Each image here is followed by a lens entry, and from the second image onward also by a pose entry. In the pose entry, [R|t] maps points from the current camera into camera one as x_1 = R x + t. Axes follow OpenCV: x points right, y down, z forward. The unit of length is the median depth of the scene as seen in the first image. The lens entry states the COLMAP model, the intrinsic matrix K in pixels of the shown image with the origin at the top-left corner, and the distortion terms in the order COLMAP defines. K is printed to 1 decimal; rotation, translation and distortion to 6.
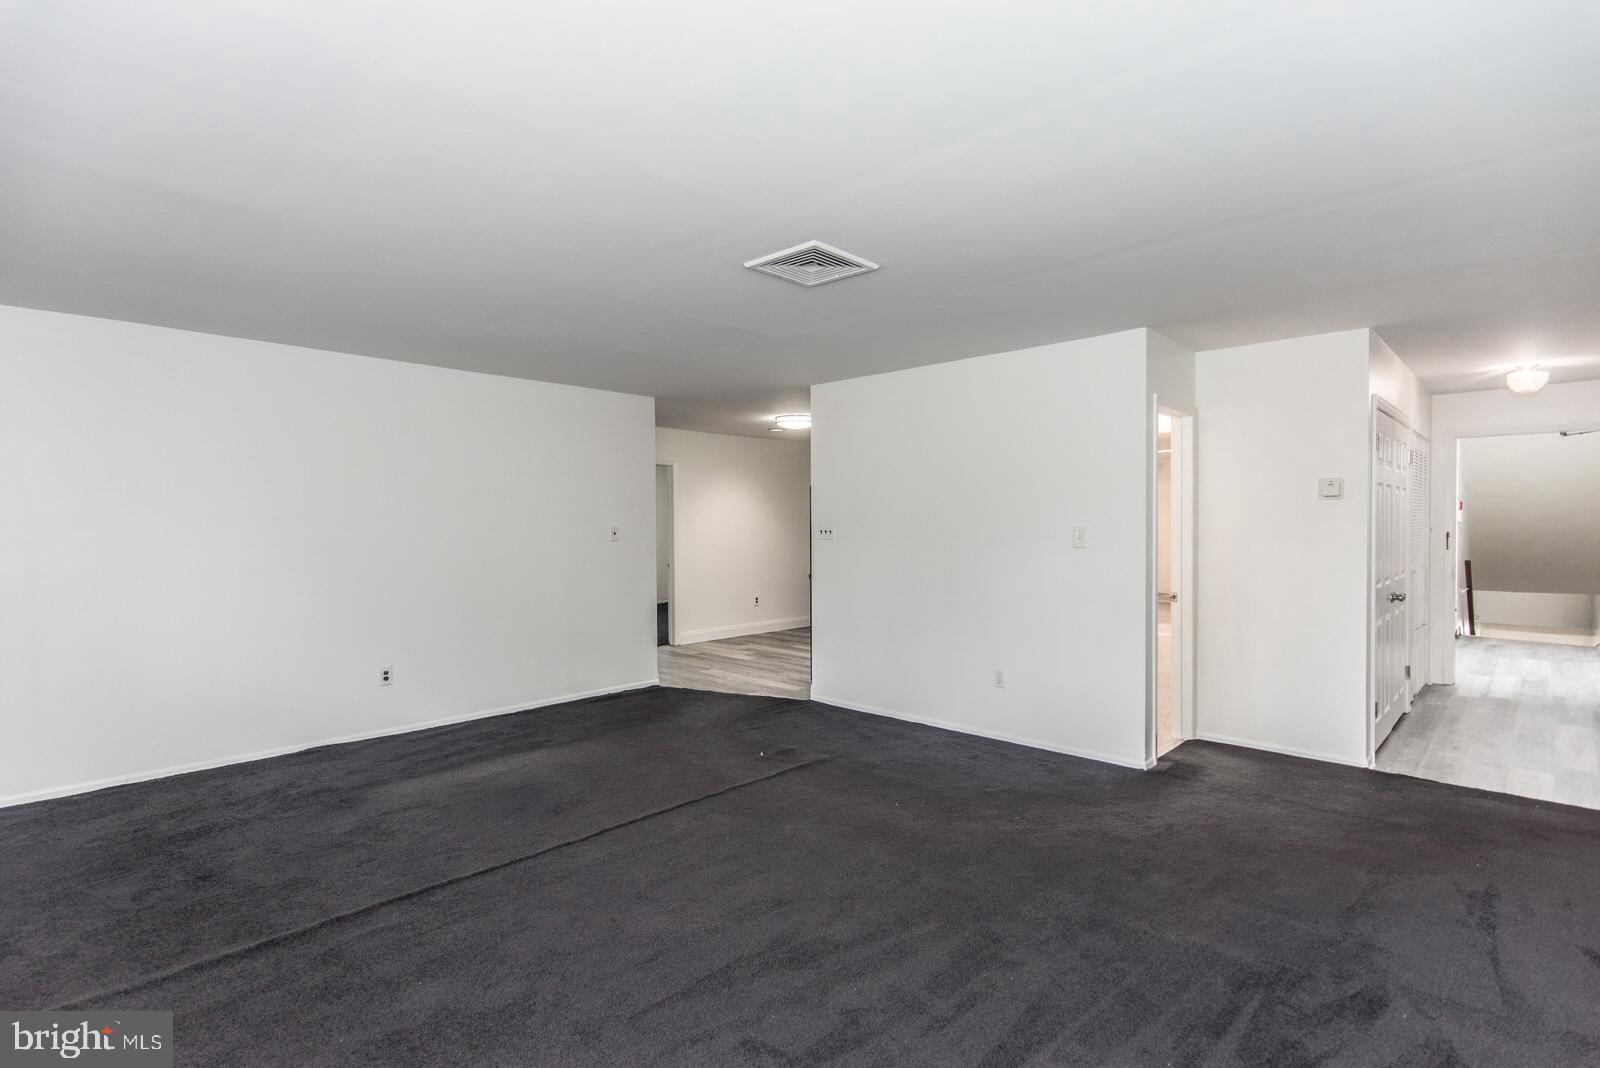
lens RADIAL K [[794.4, 0, 785.6], [0, 794.4, 524.9], [0, 0, 1]] dist [-0.001491, 0.000091]
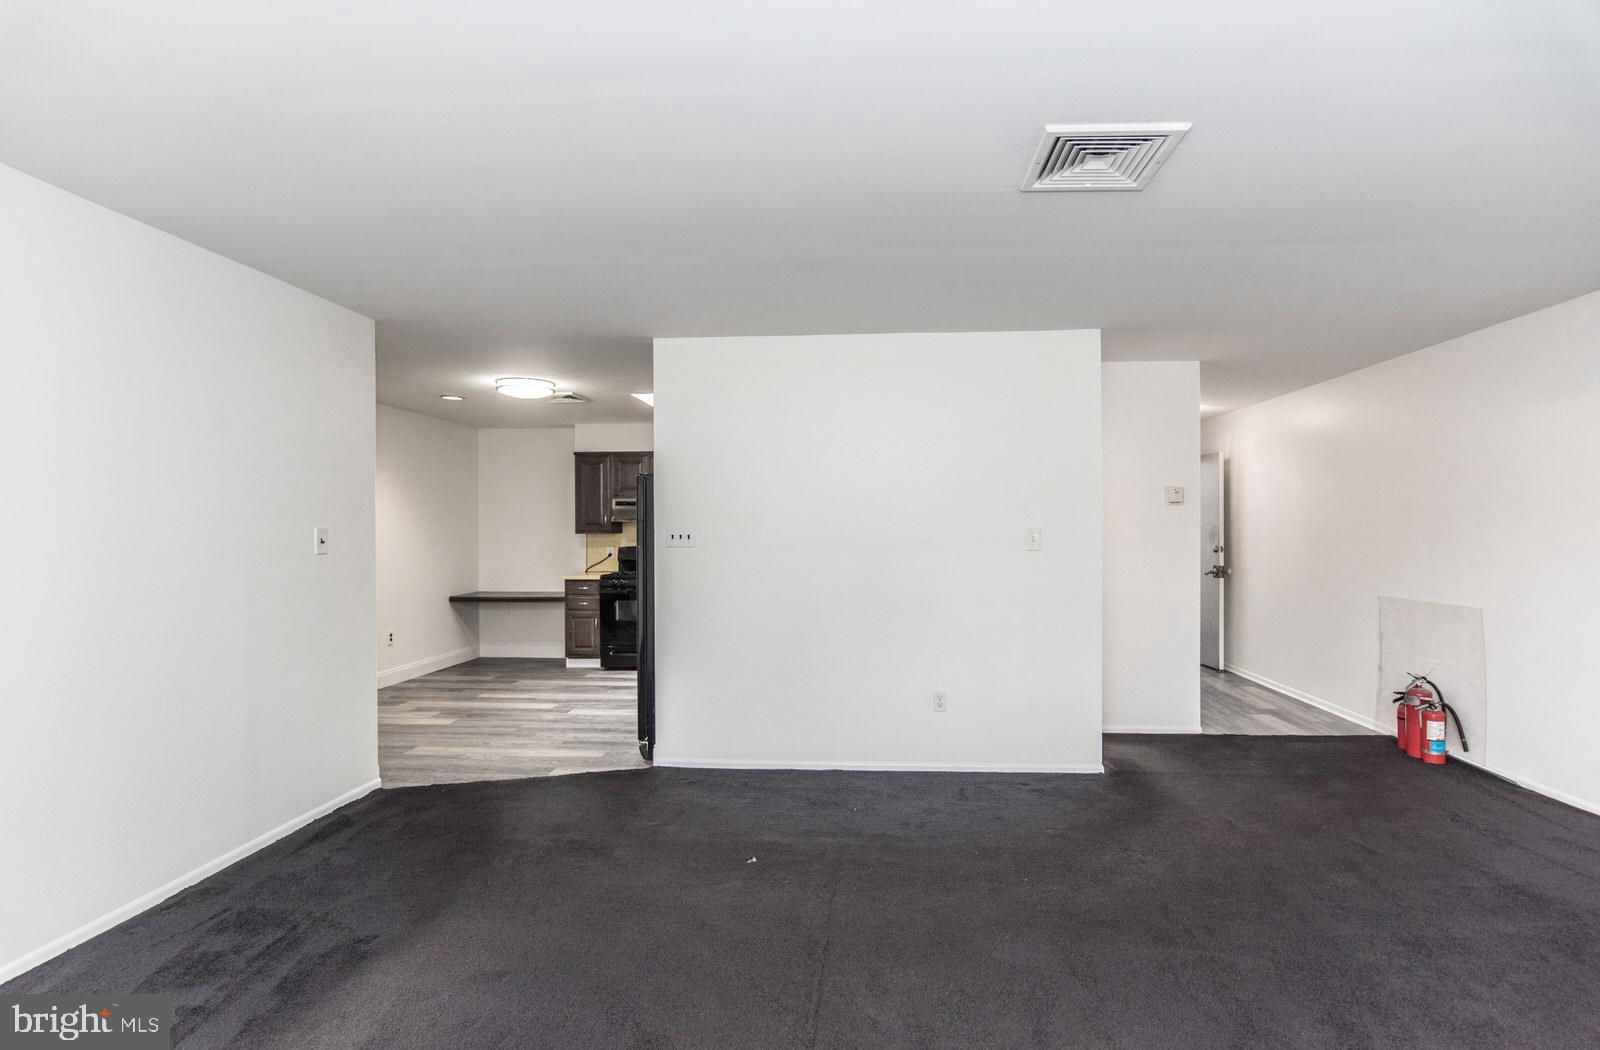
lens RADIAL K [[821.1, 0, 800.0], [0, 821.1, 525.0], [0, 0, 1]] dist [-0.018905, -0.000270]
pose [[0.750994, 0.001809, 0.660306, -0.451129], [0.000238, 0.999995, -0.003010, 0.000006], [-0.660309, 0.002418, 0.750990, 0.421237]]
